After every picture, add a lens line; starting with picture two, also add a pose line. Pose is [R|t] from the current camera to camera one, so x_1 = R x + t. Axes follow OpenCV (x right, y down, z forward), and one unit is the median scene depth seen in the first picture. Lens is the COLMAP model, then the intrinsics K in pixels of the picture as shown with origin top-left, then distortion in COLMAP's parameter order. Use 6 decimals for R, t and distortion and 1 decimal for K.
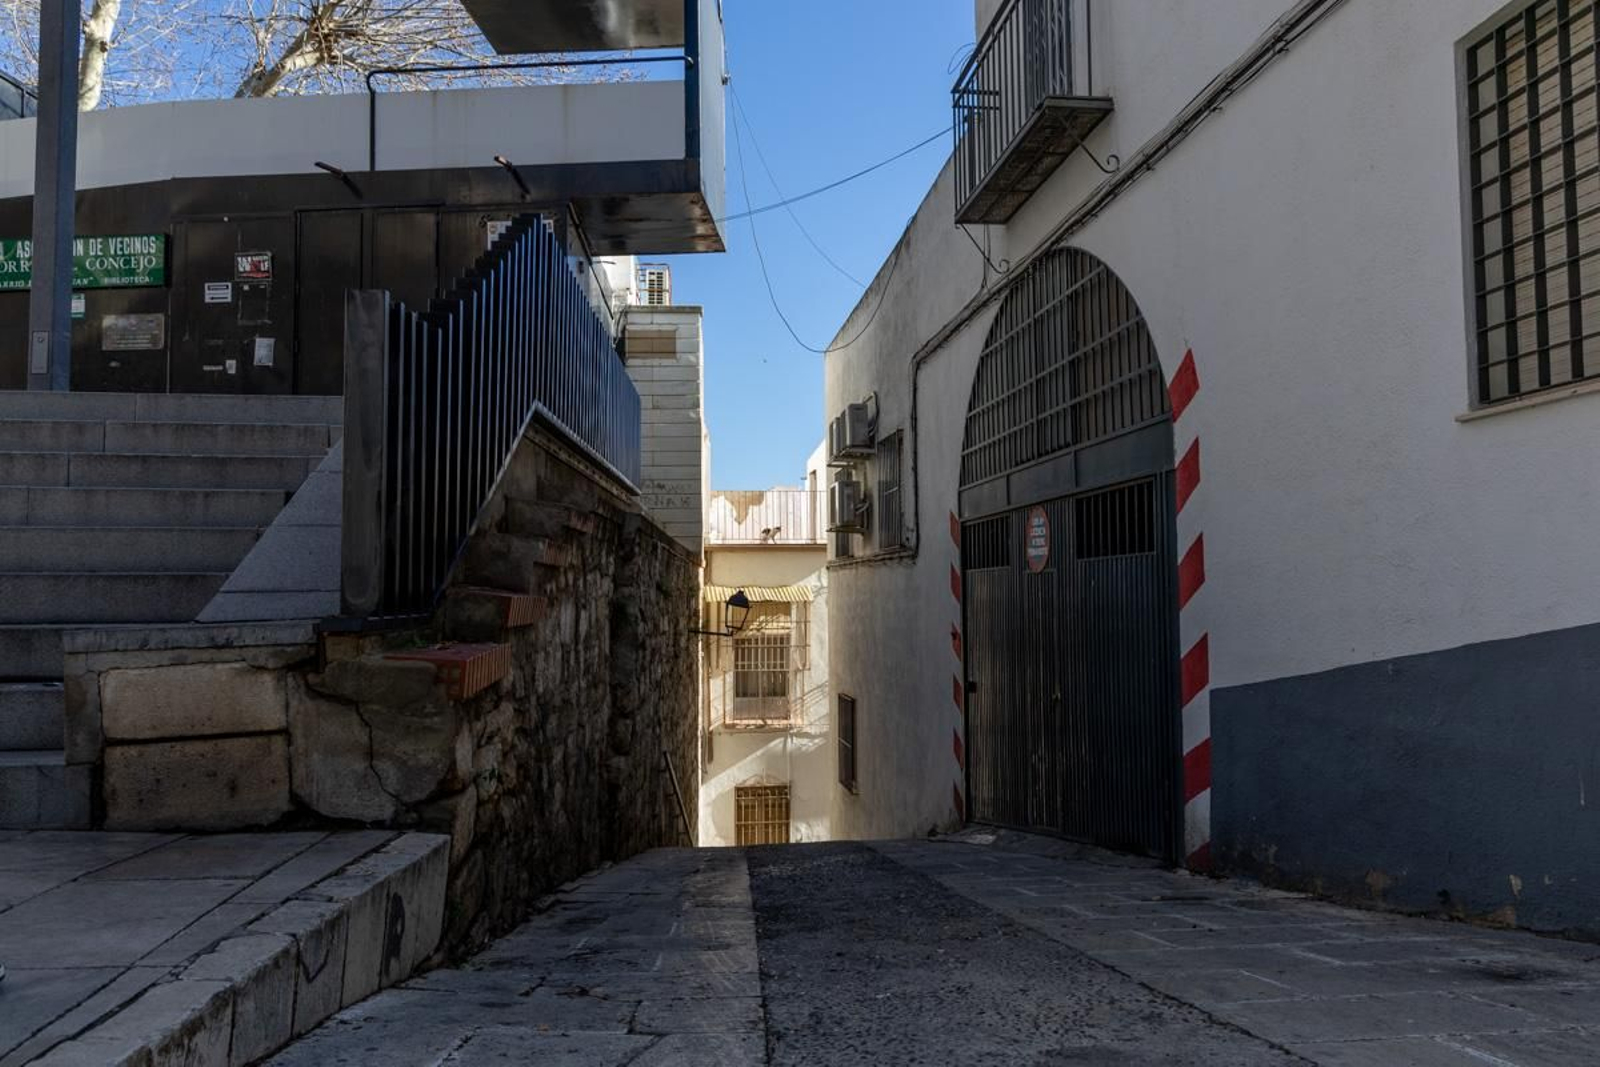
lens RADIAL K [[1074.6, 0, 803.7], [0, 1074.6, 536.2], [0, 0, 1]] dist [0.009053, -0.006262]
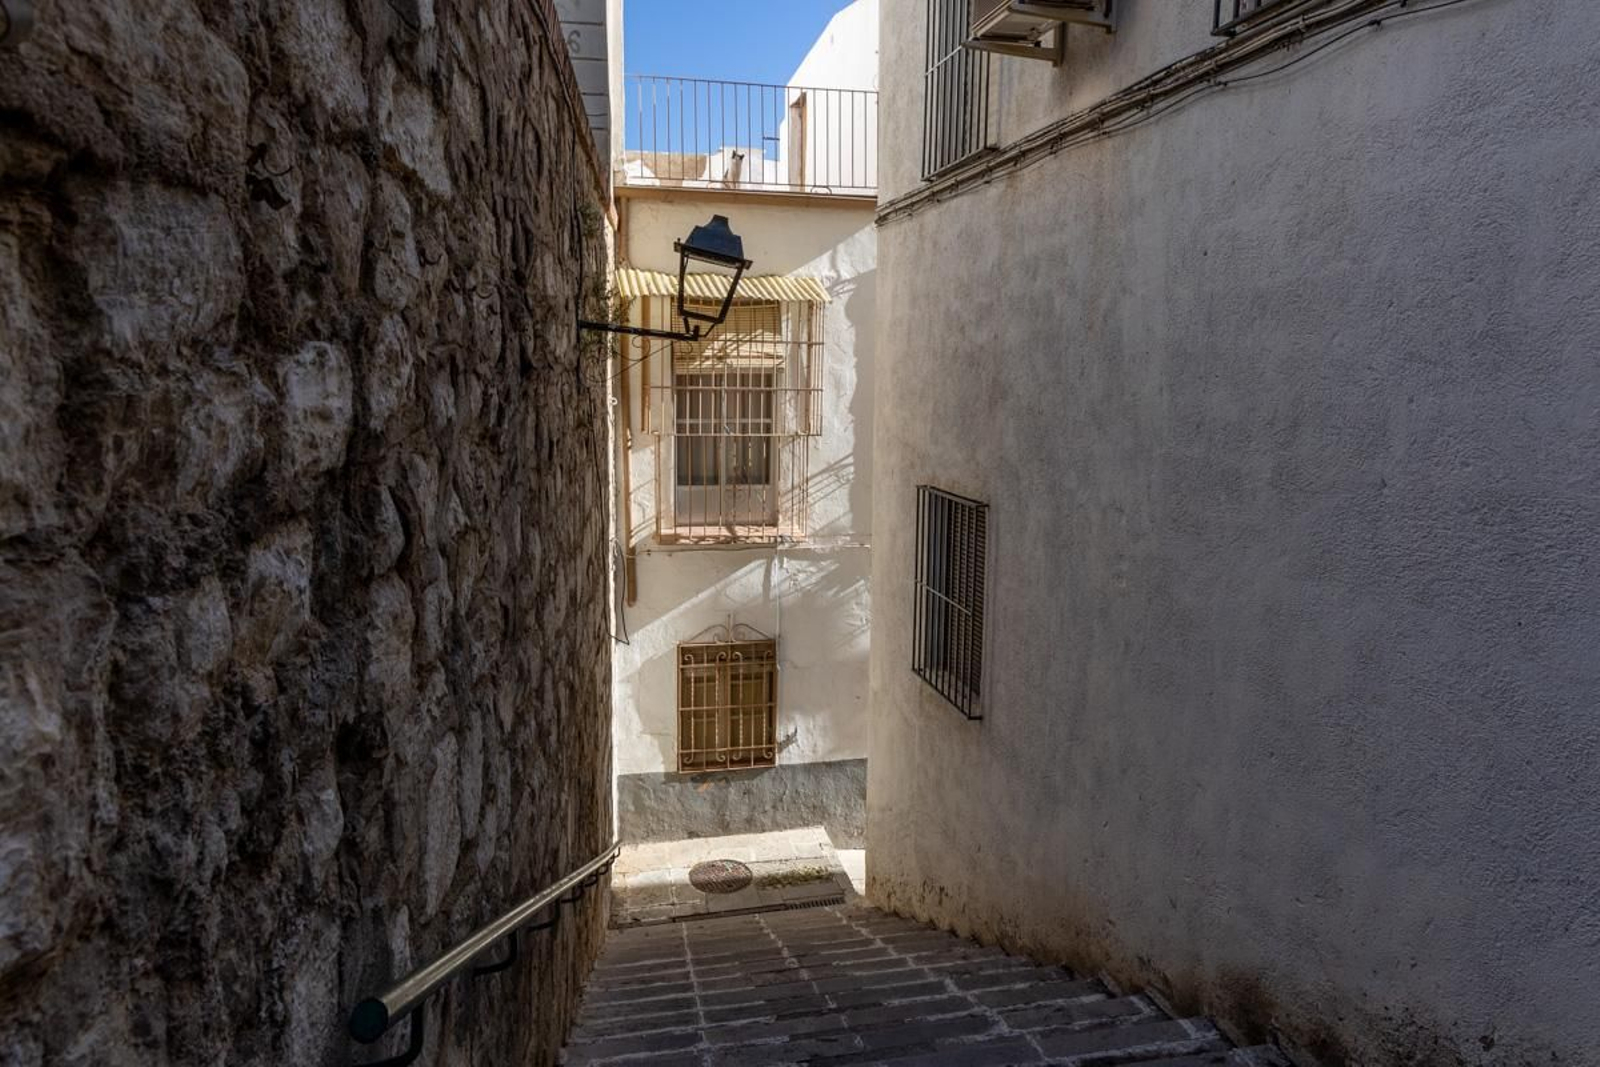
lens RADIAL K [[1074.6, 0, 791.0], [0, 1074.6, 544.3], [0, 0, 1]] dist [0.009053, -0.006262]
pose [[0.997596, 0.004314, 0.069162, -0.044362], [-0.019147, 0.976364, 0.215285, 0.062713], [-0.066598, -0.216091, 0.974099, 0.471787]]
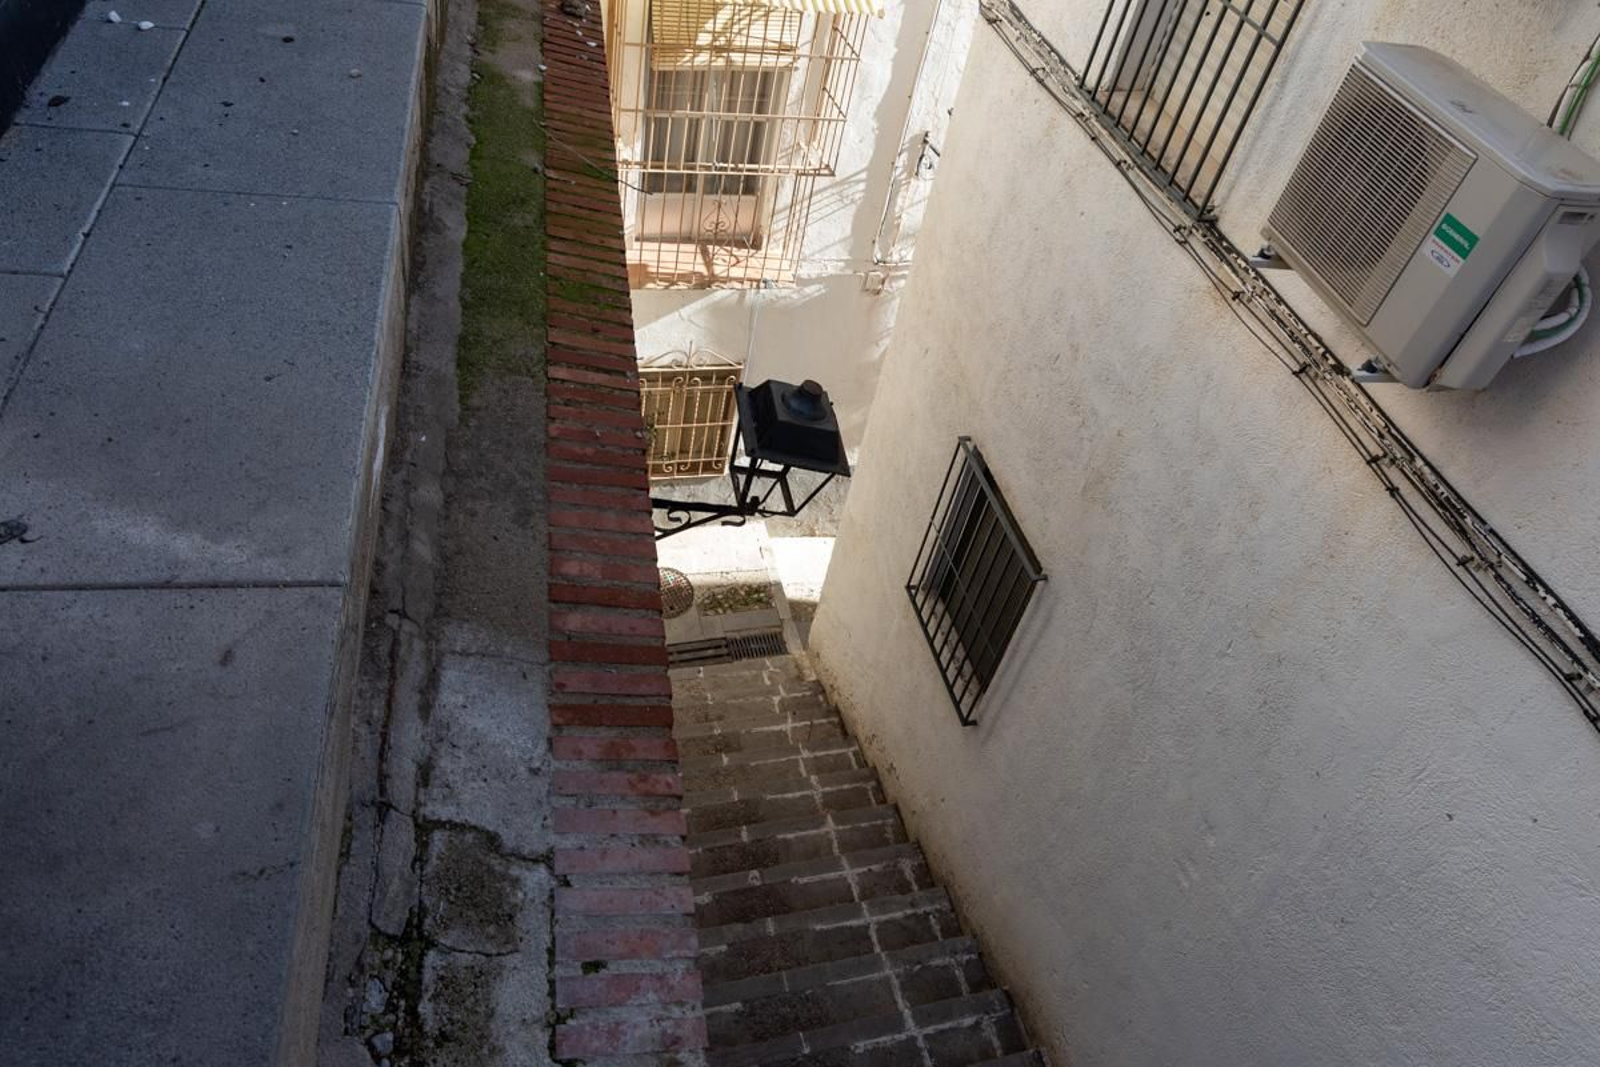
lens RADIAL K [[1074.6, 0, 805.9], [0, 1074.6, 534.8], [0, 0, 1]] dist [0.009053, -0.006262]
pose [[0.975877, 0.039288, 0.214758, -0.087571], [-0.189554, 0.640538, 0.744165, -0.091627], [-0.108323, -0.766921, 0.632533, 0.631095]]
